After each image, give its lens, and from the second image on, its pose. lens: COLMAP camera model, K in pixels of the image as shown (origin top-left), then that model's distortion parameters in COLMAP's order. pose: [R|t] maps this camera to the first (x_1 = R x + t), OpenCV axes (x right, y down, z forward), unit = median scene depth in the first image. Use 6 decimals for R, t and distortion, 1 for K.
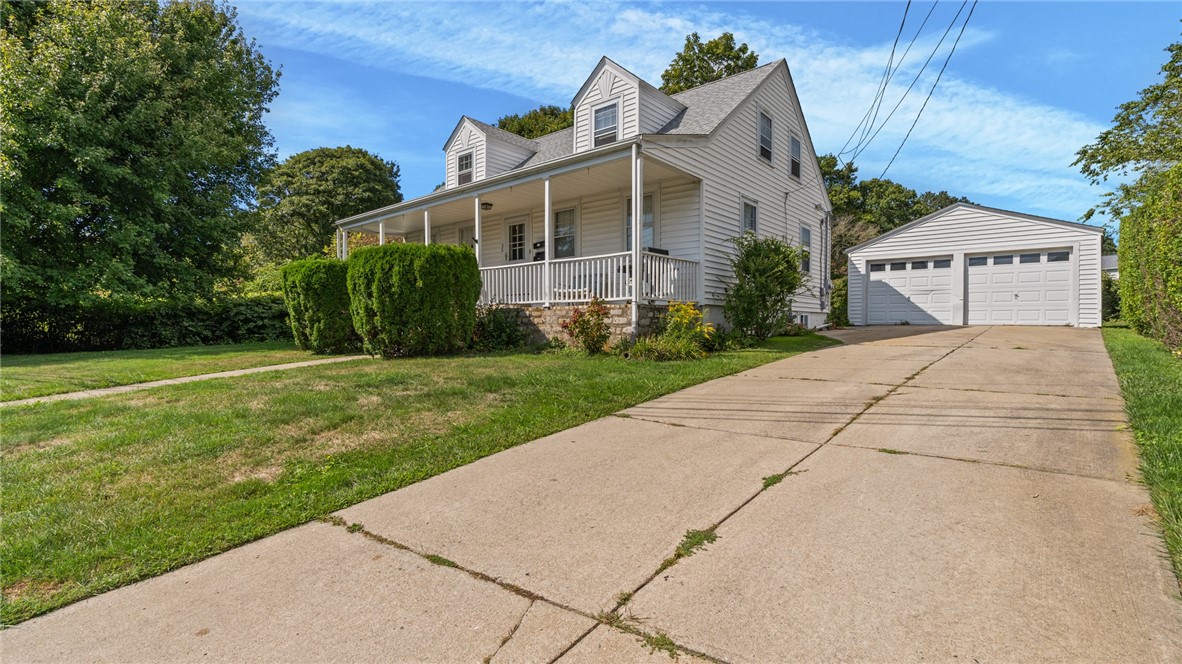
lens RADIAL K [[533.1, 0, 590.6], [0, 533.1, 337.3], [0, 0, 1]] dist [-0.000025, 0.000186]
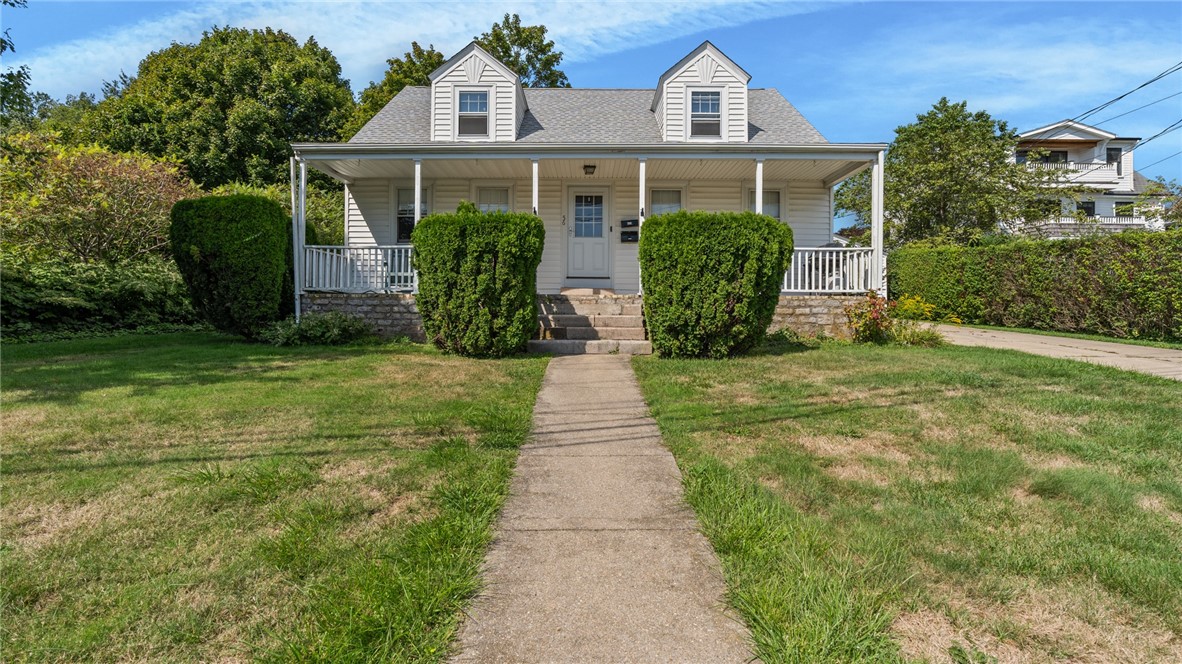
lens RADIAL K [[556.1, 0, 592.3], [0, 556.1, 309.4], [0, 0, 1]] dist [-0.000948, 0.000835]
pose [[0.761904, 0.014034, 0.647538, -0.715950], [0.011669, 0.999306, -0.035388, -0.001530], [-0.647585, 0.034519, 0.761211, 0.343449]]
